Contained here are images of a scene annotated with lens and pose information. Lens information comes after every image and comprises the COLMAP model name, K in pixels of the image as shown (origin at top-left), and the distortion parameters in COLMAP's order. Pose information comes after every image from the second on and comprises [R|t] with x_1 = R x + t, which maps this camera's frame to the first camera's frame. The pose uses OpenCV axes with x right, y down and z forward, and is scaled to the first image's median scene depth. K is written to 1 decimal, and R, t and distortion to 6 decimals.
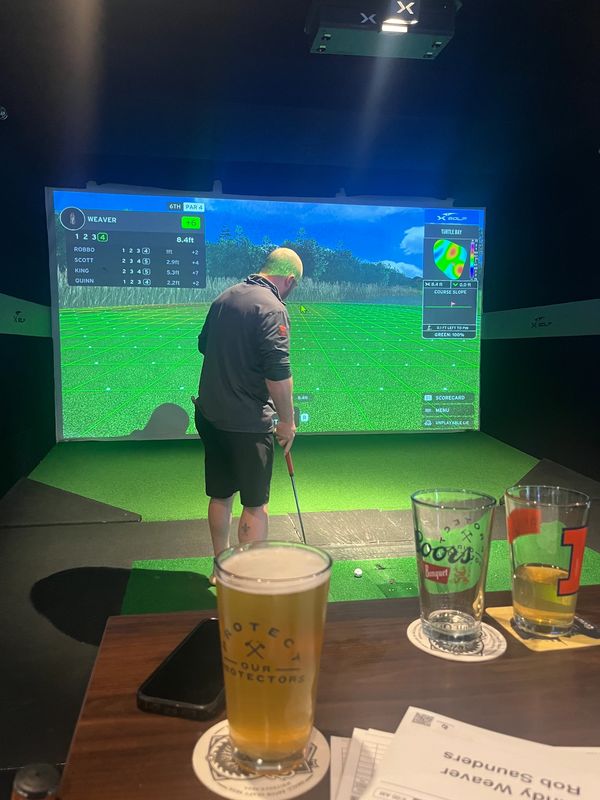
lens RADIAL K [[604.9, 0, 305.9], [0, 604.9, 402.4], [0, 0, 1]] dist [0.034559, -0.004276]
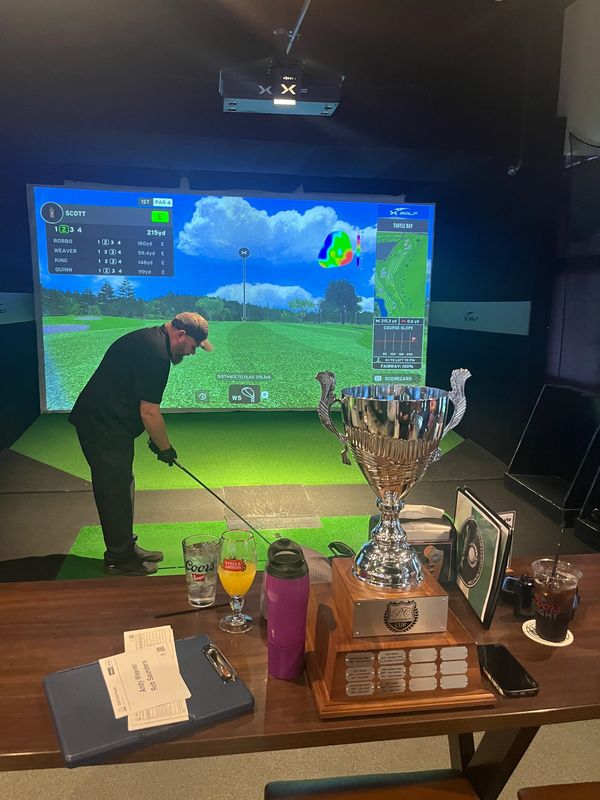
lens RADIAL K [[605.5, 0, 300.0], [0, 605.5, 400.0], [0, 0, 1]] dist [0.037543, 0.003945]
pose [[0.999556, 0.018718, -0.023163, 0.095446], [-0.017136, 0.997625, 0.066708, -0.044484], [0.024357, -0.066281, 0.997504, -0.111086]]
